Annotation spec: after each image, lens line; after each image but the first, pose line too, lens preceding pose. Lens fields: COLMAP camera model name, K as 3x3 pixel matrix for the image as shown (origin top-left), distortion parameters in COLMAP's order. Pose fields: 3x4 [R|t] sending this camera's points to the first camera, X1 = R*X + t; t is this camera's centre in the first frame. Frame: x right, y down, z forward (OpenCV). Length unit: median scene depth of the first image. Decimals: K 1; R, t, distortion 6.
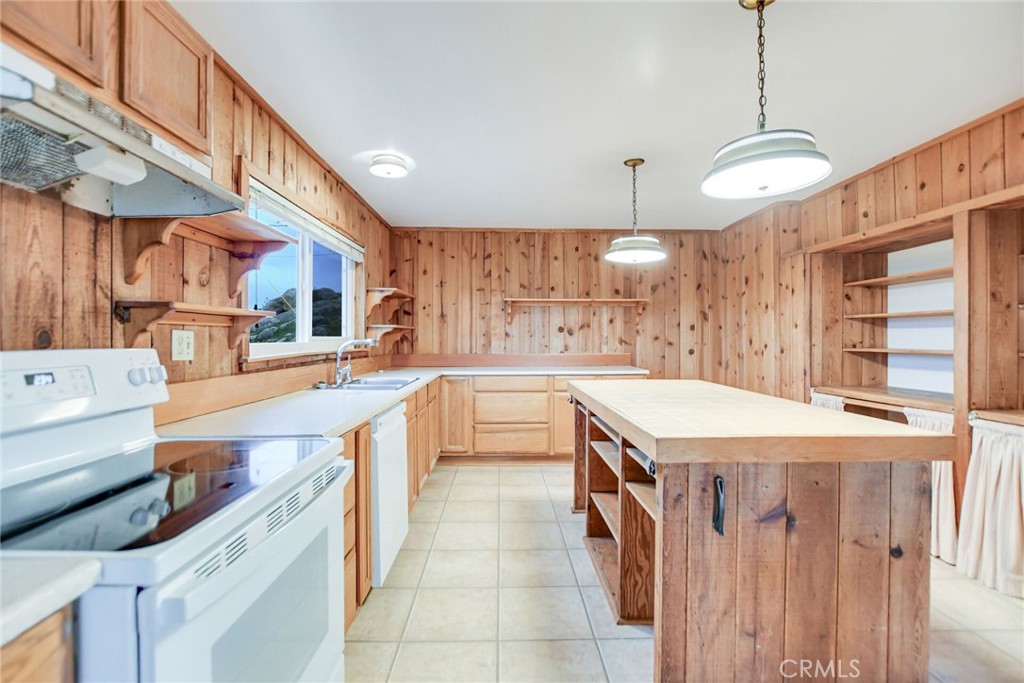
lens RADIAL K [[457.7, 0, 513.0], [0, 457.7, 340.3], [0, 0, 1]] dist [-0.012963, 0.001523]
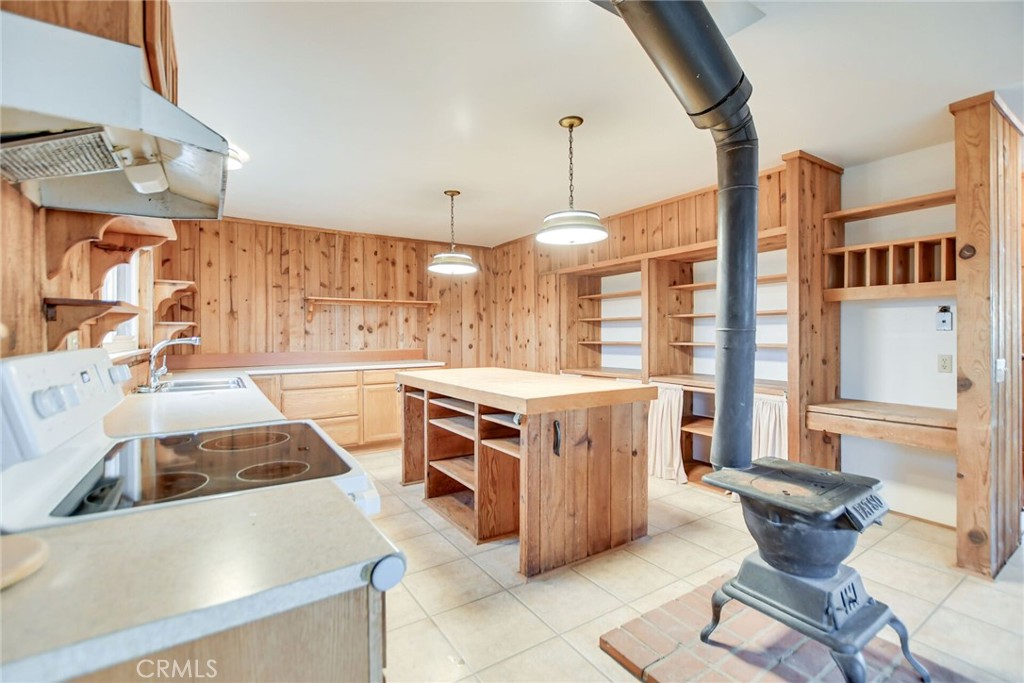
lens RADIAL K [[457.7, 0, 514.4], [0, 457.7, 339.7], [0, 0, 1]] dist [-0.012963, 0.001523]
pose [[0.845408, -0.010408, 0.534019, -0.249334], [0.007970, 0.999945, 0.006870, 0.000294], [-0.534061, -0.001552, 0.845444, -0.134025]]
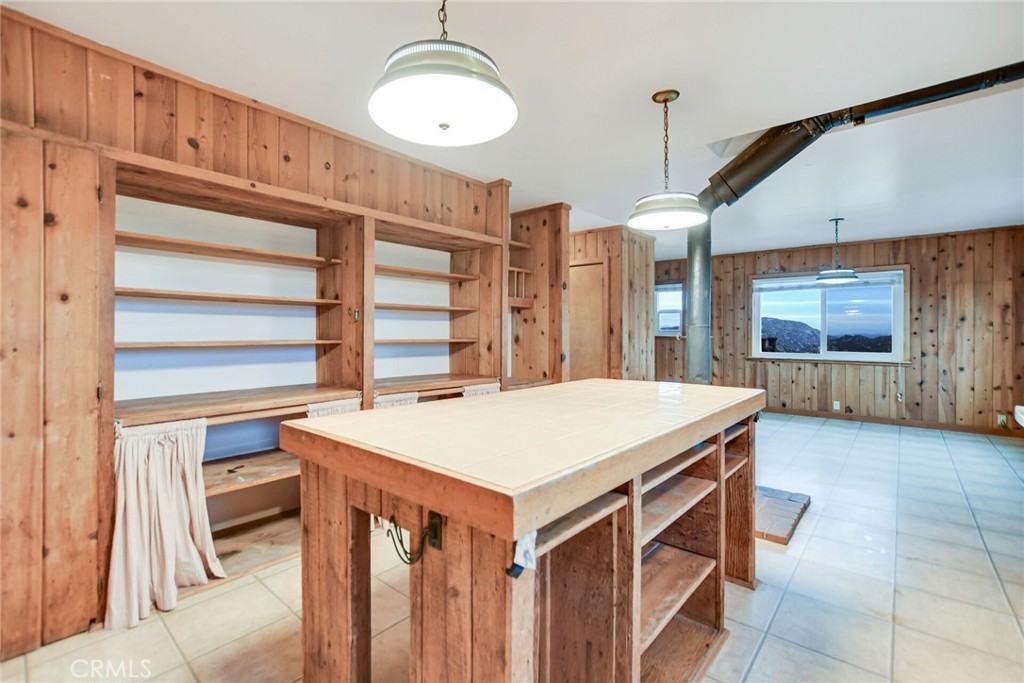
lens RADIAL K [[457.7, 0, 519.9], [0, 457.7, 331.5], [0, 0, 1]] dist [-0.012963, 0.001523]
pose [[-0.752021, 0.000441, 0.659139, -0.039573], [-0.001879, 0.999994, -0.002813, 0.005964], [-0.659137, -0.003353, -0.752016, 1.234184]]
